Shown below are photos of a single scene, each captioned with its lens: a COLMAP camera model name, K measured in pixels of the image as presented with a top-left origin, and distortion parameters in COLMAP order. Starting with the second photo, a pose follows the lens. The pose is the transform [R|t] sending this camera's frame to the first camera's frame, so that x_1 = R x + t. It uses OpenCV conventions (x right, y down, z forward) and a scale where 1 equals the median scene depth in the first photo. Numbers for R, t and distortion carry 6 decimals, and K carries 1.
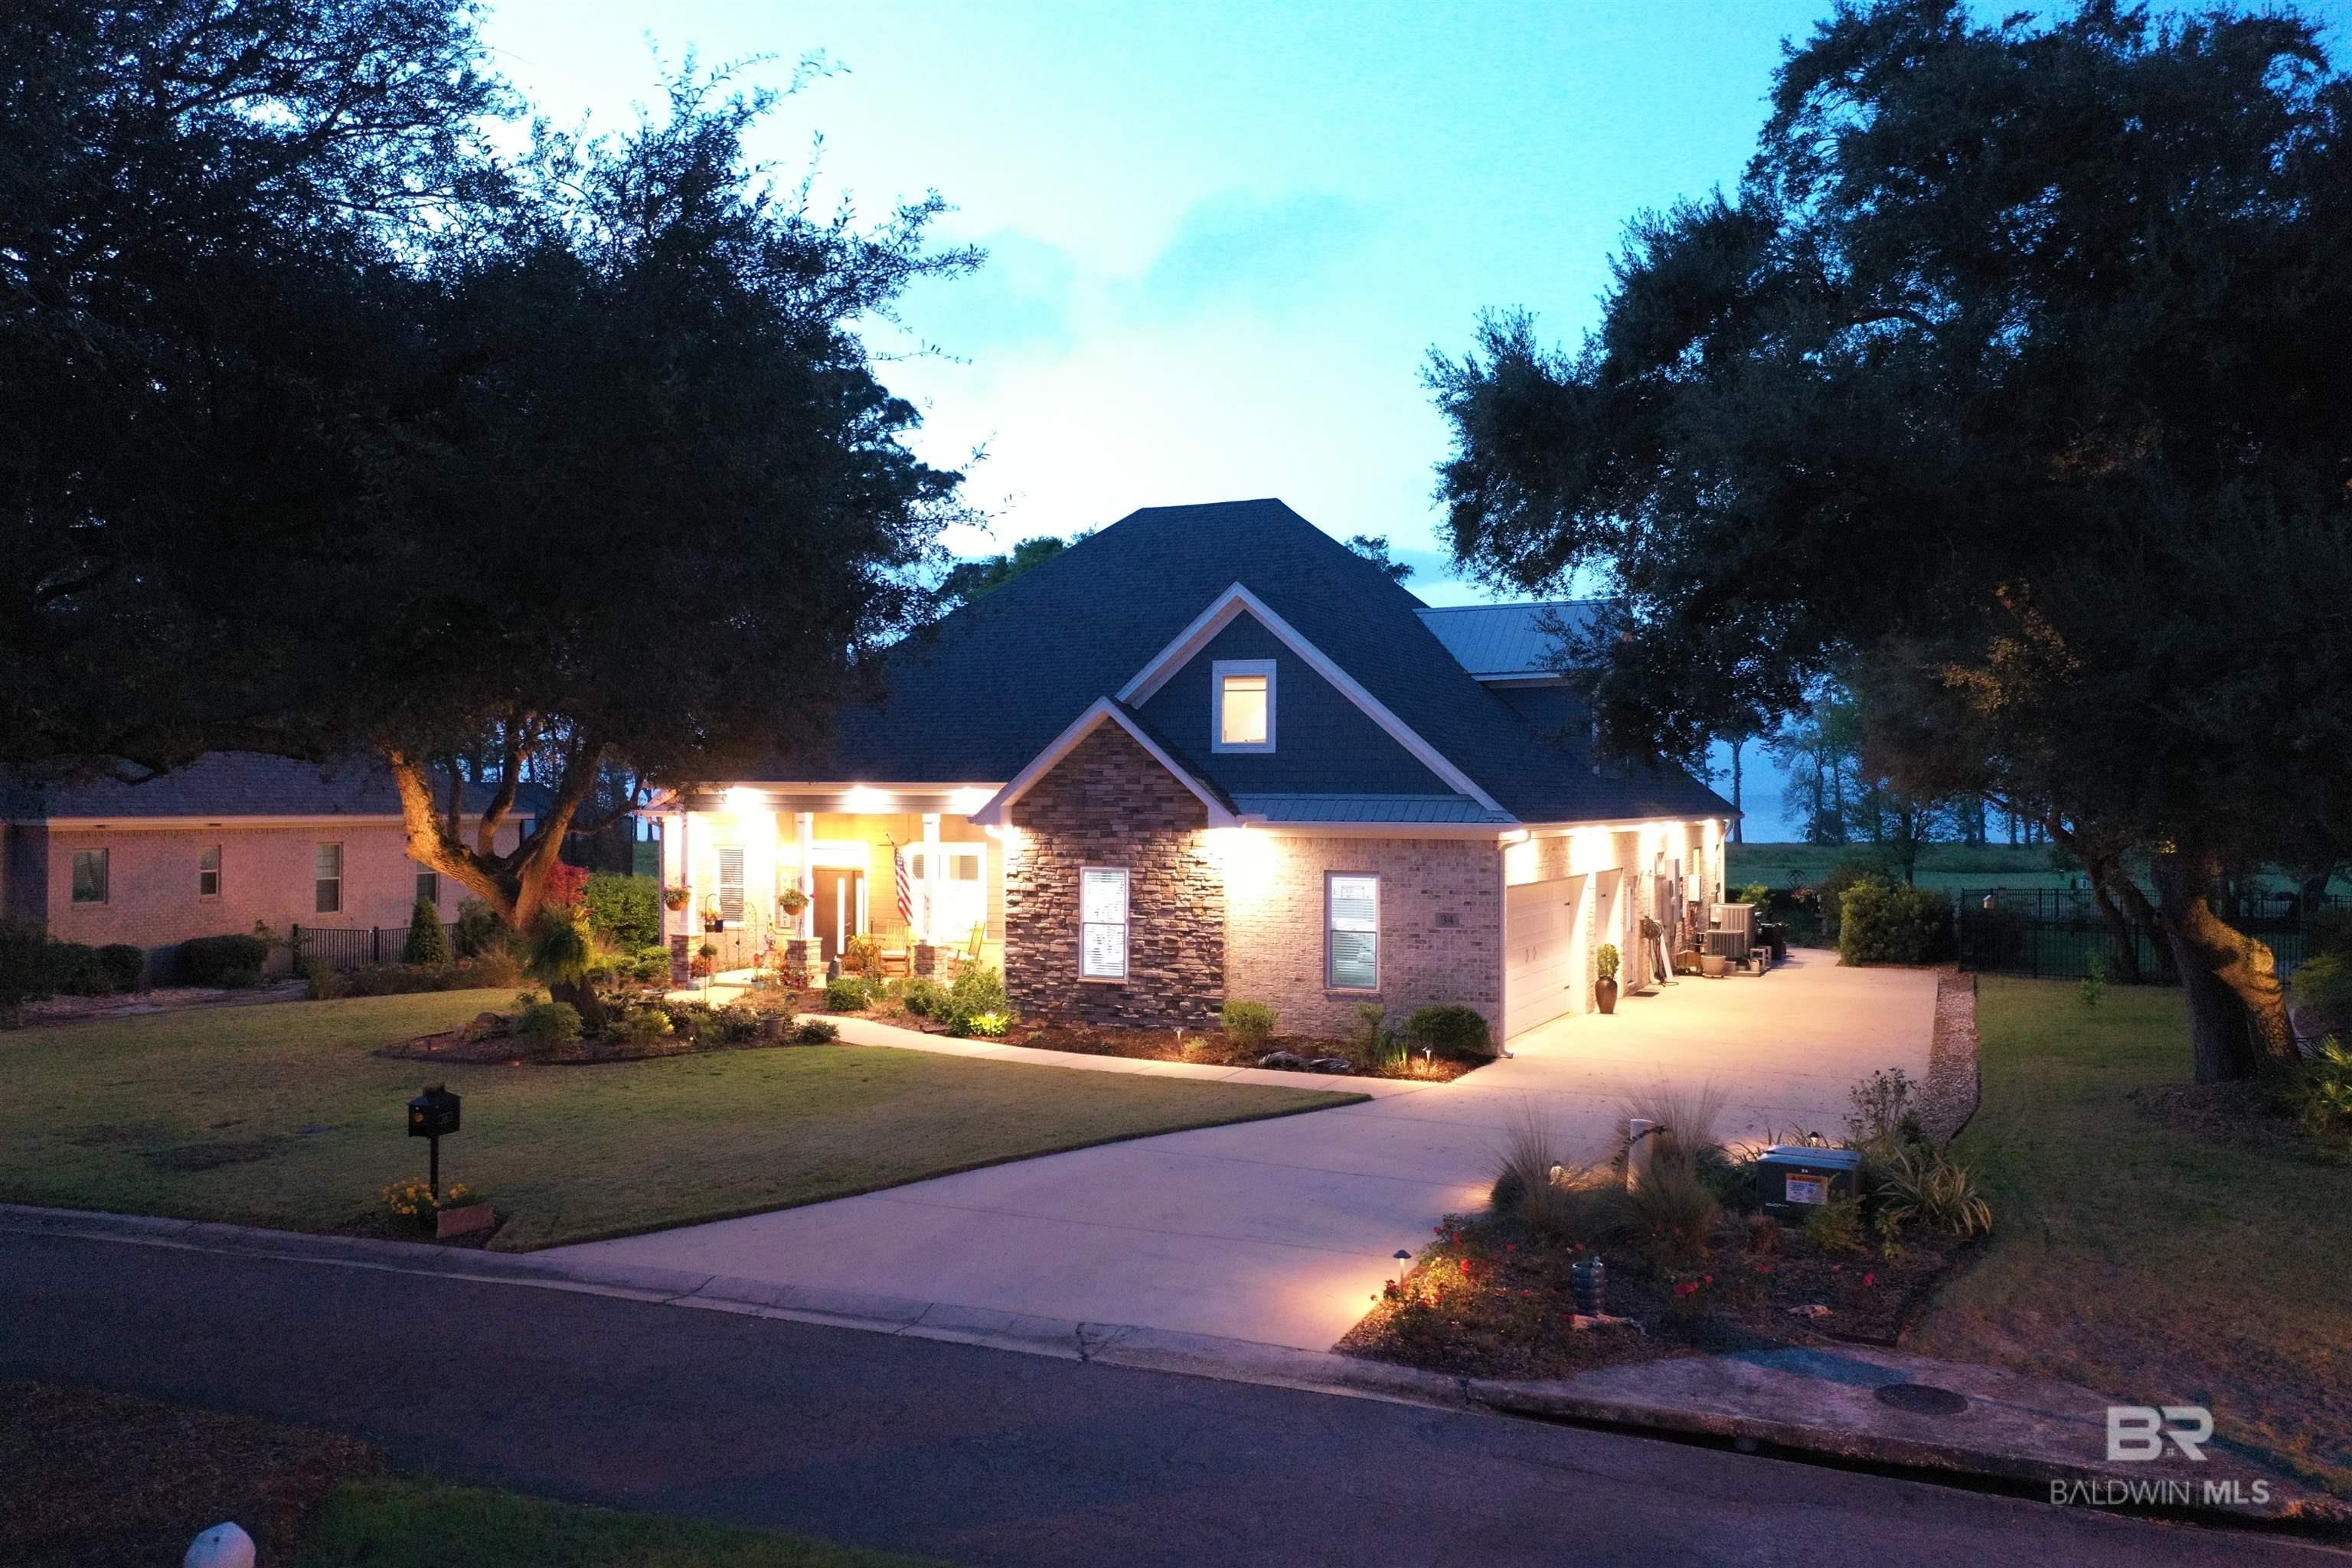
lens RADIAL K [[1878.9, 0, 1177.9], [0, 1878.9, 774.9], [0, 0, 1]] dist [0.012118, 0.001311]
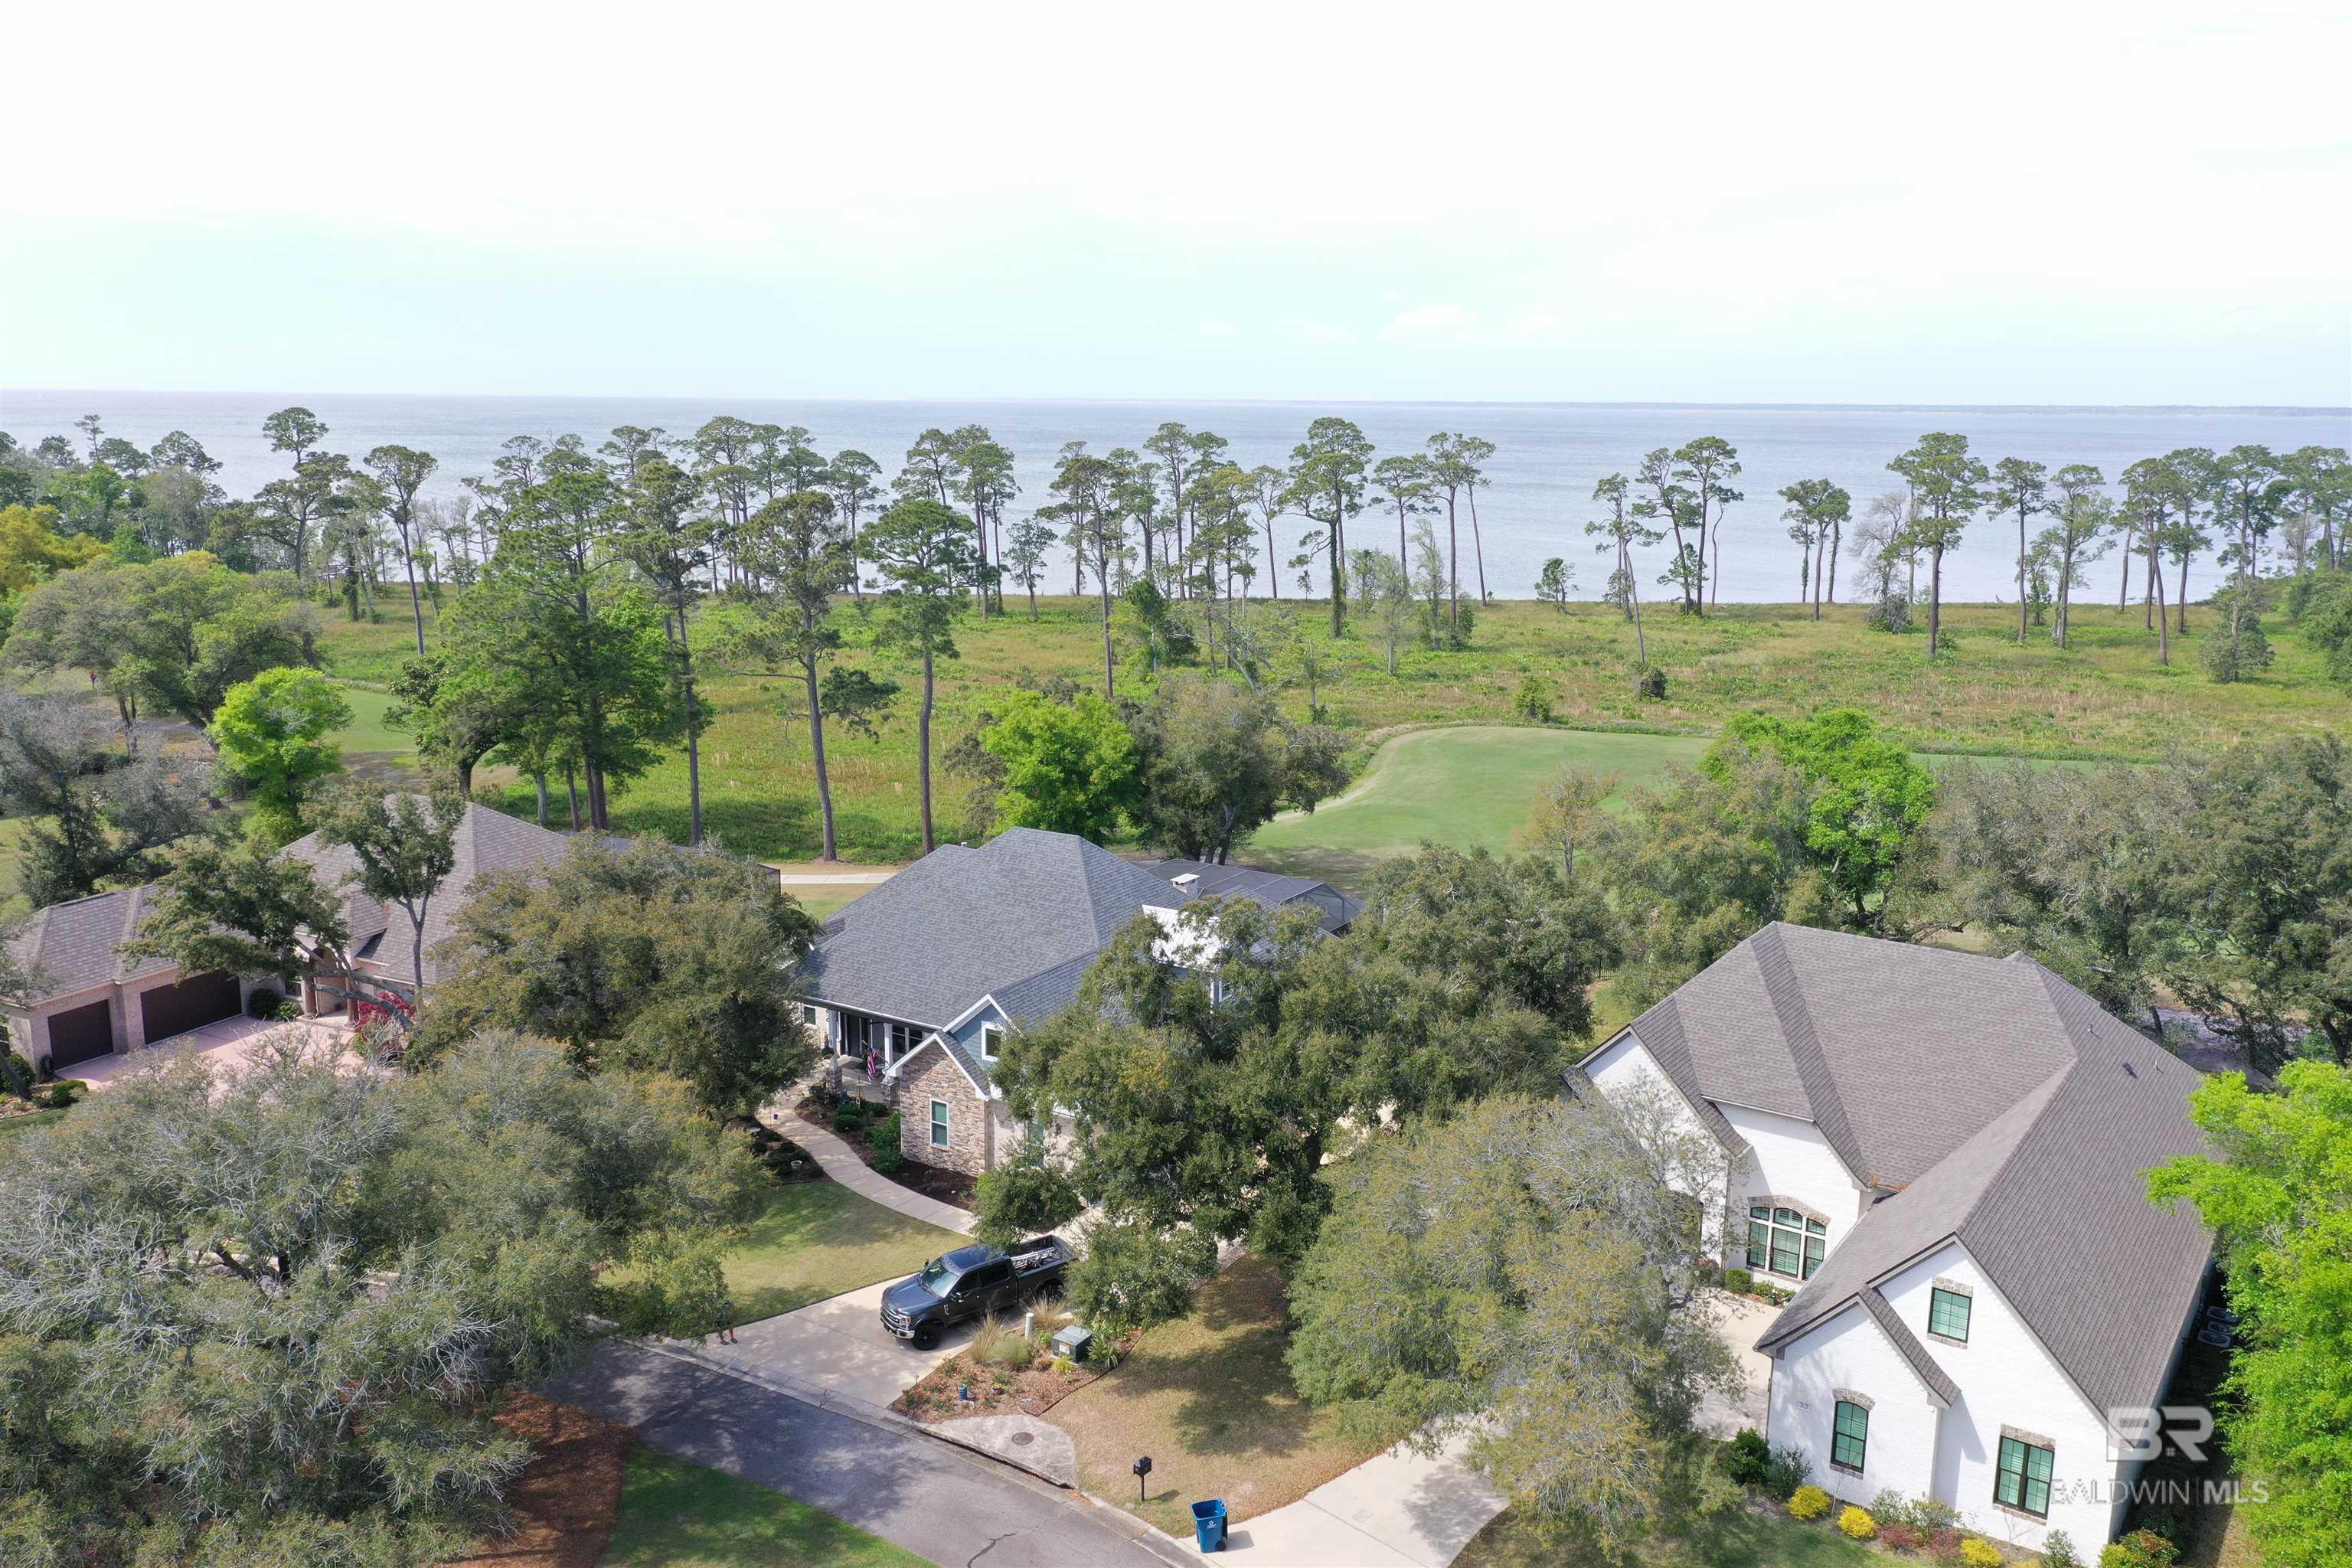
lens RADIAL K [[1878.9, 0, 1165.2], [0, 1878.9, 774.1], [0, 0, 1]] dist [0.012118, 0.001311]
pose [[0.991415, 0.030720, -0.127091, 0.498622], [-0.003596, 0.978045, 0.208362, -0.794863], [0.130701, -0.206116, 0.969759, -1.065042]]
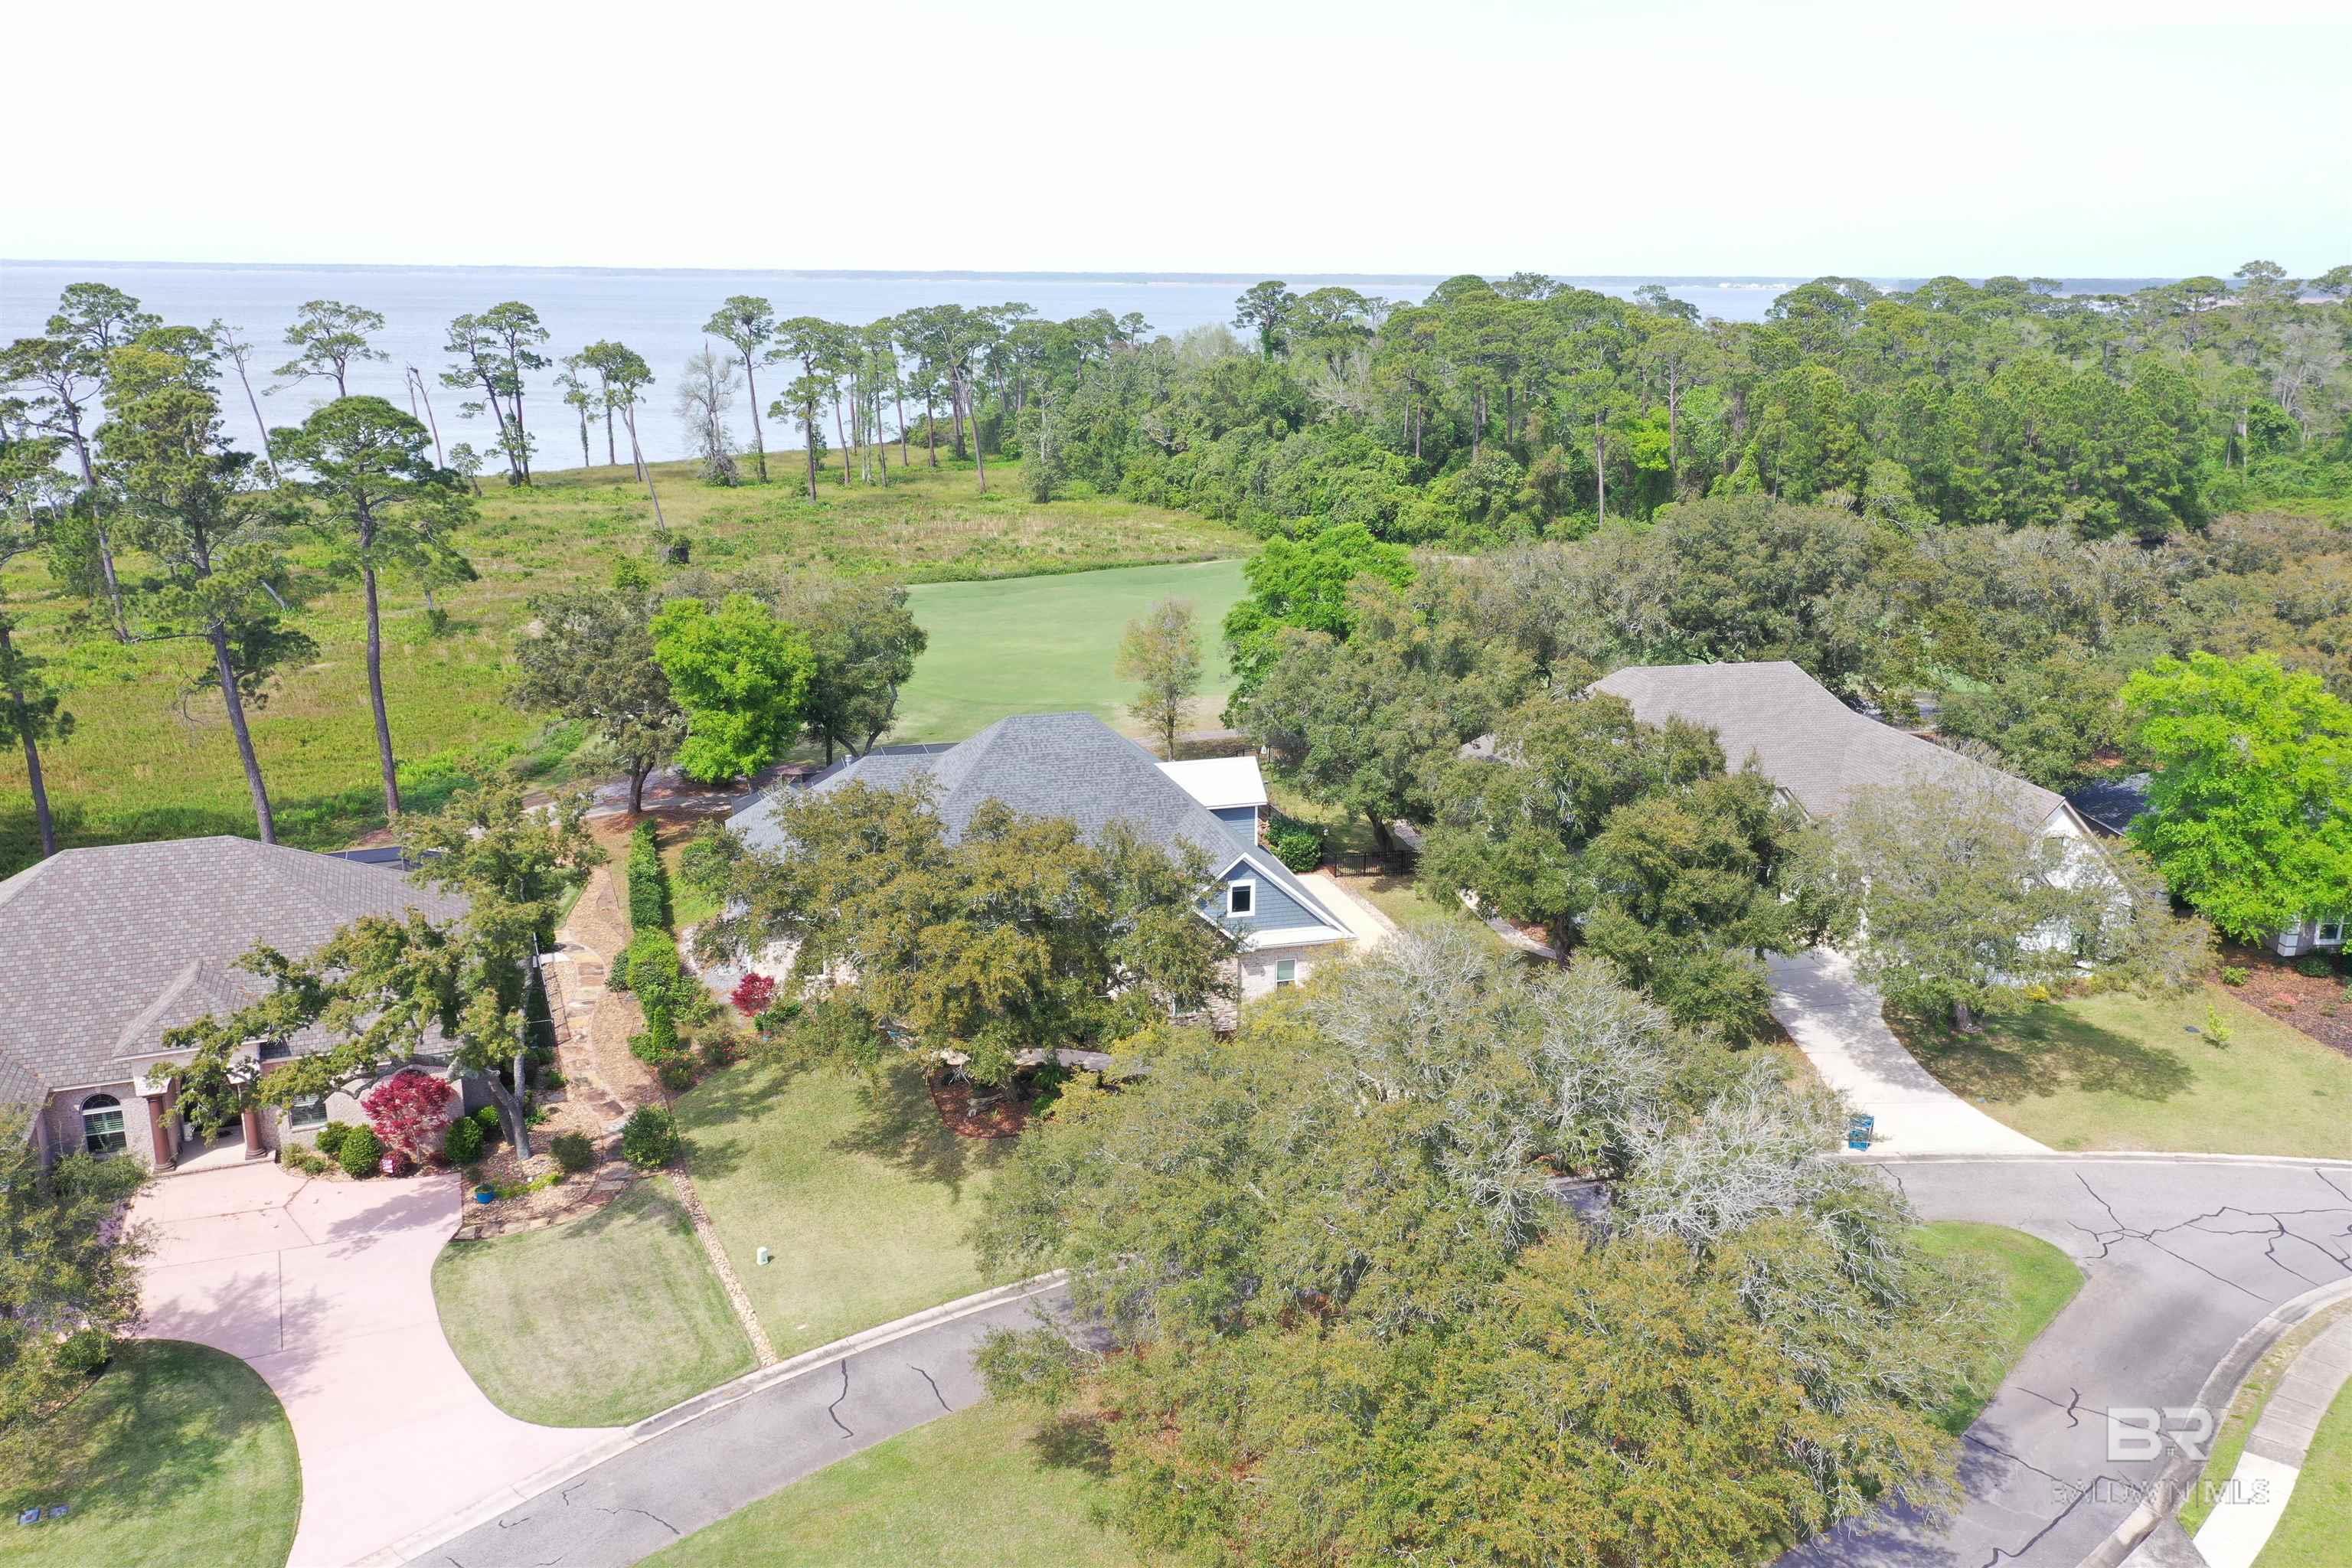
lens RADIAL K [[1878.9, 0, 1173.3], [0, 1878.9, 784.1], [0, 0, 1]] dist [0.012118, 0.001311]
pose [[0.769547, -0.164442, 0.617055, -1.435210], [-0.014876, 0.961398, 0.274761, -0.803726], [-0.638417, -0.220620, 0.737394, -0.659688]]
